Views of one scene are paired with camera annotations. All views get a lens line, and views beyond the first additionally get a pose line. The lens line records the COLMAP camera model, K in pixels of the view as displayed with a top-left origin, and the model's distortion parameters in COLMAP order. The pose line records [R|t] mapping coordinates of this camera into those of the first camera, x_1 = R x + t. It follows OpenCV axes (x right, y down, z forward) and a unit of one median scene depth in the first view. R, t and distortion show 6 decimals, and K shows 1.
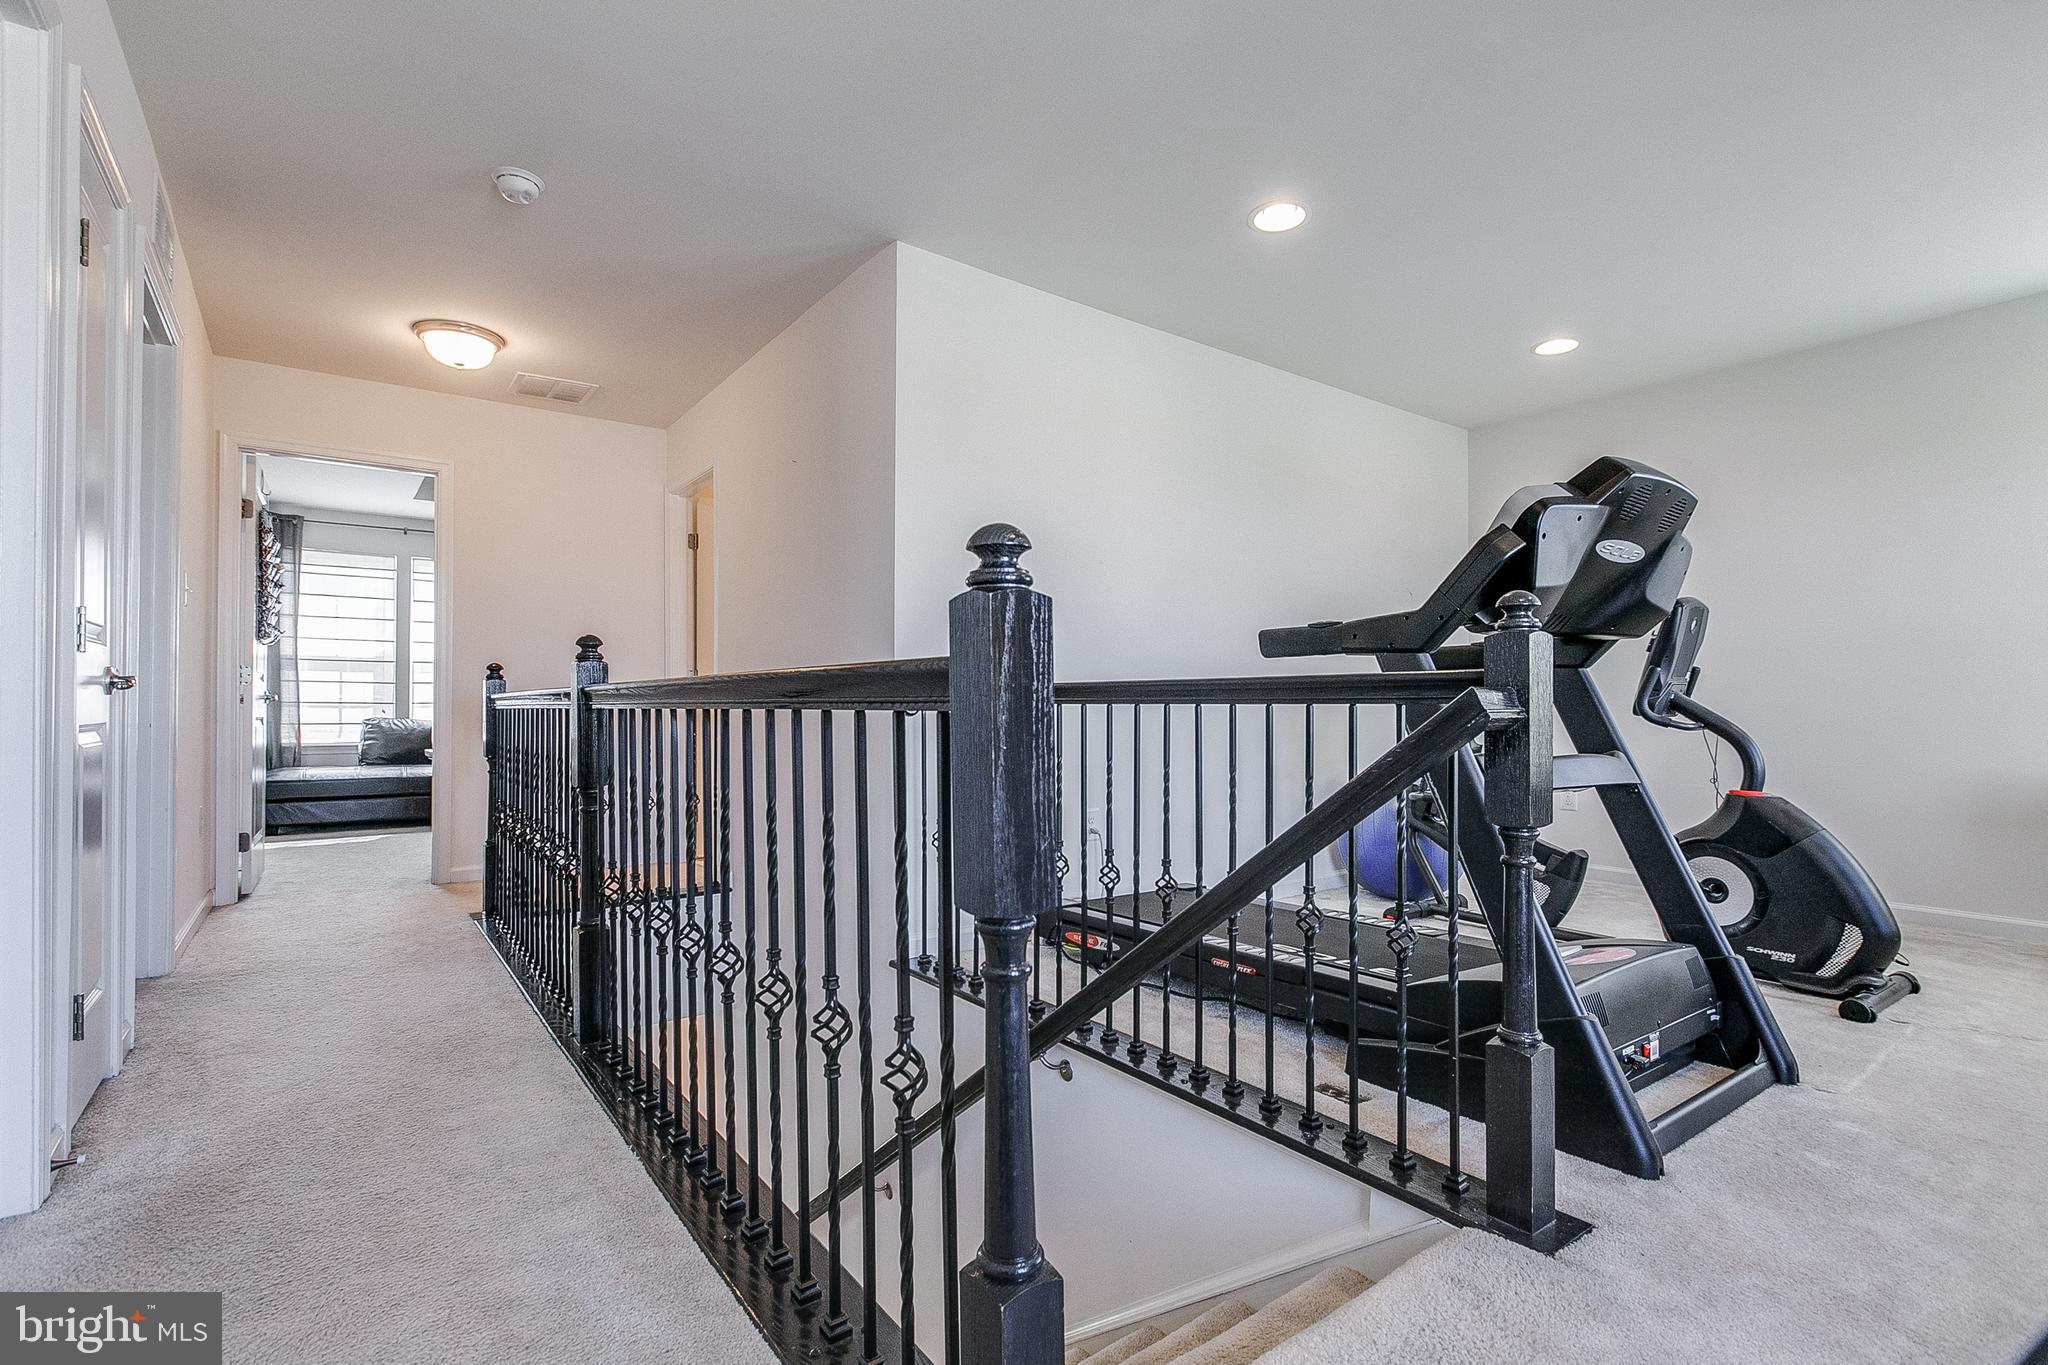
lens RADIAL K [[966.9, 0, 1005.0], [0, 966.9, 683.2], [0, 0, 1]] dist [-0.003829, -0.001649]
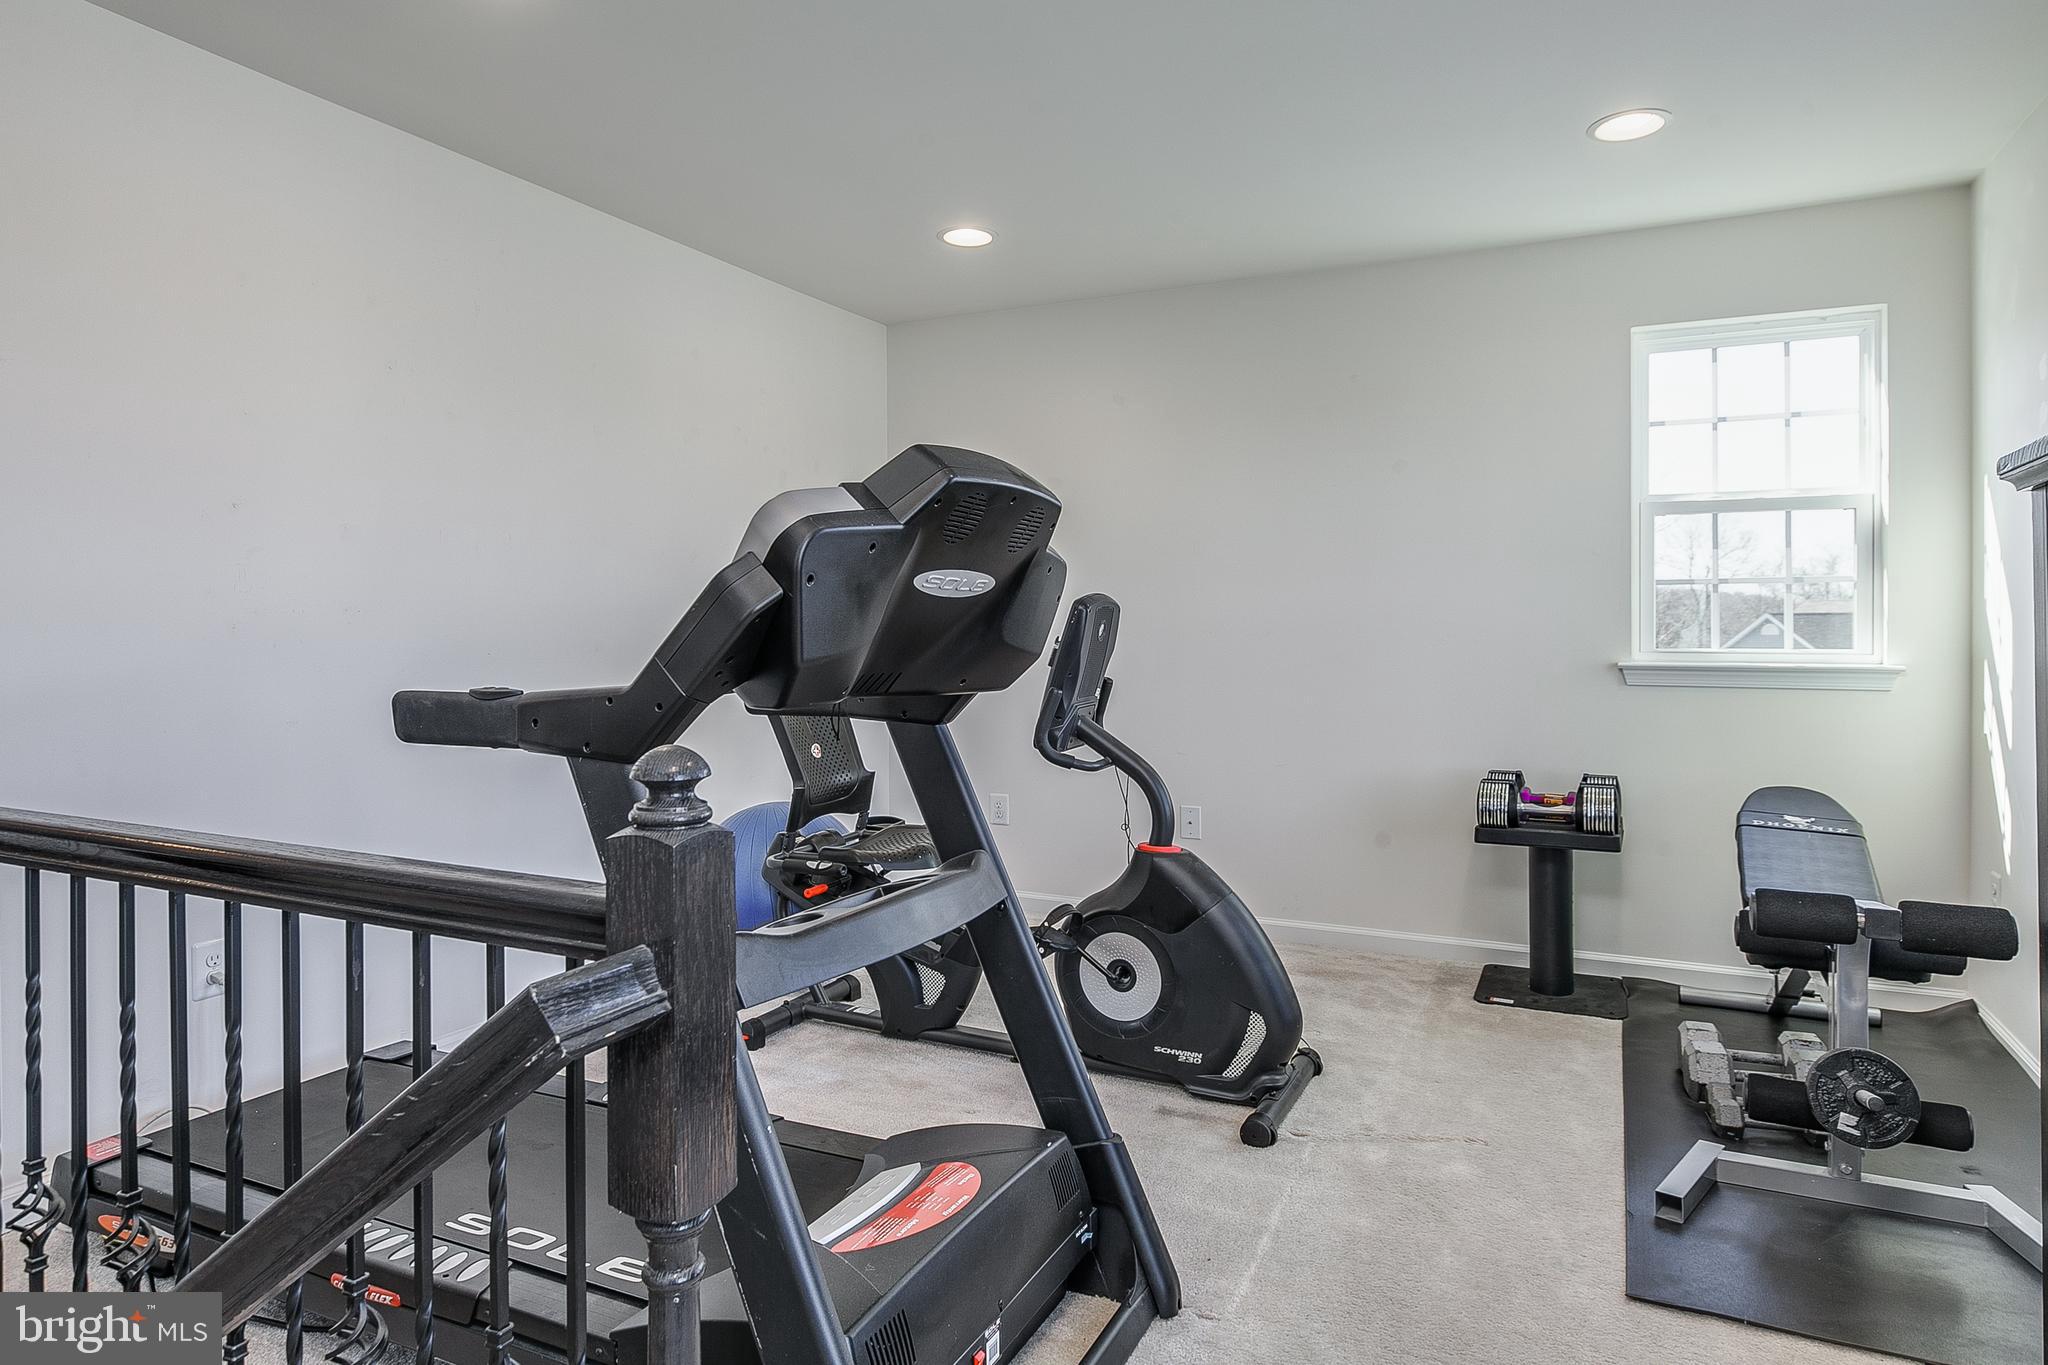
lens RADIAL K [[1380.4, 0, 994.0], [0, 1380.4, 680.1], [0, 0, 1]] dist [0.002077, -0.001723]
pose [[0.870029, -0.012924, 0.492831, 0.123165], [0.003193, 0.999783, 0.020581, -0.056126], [-0.492990, -0.016333, 0.869882, 0.106415]]
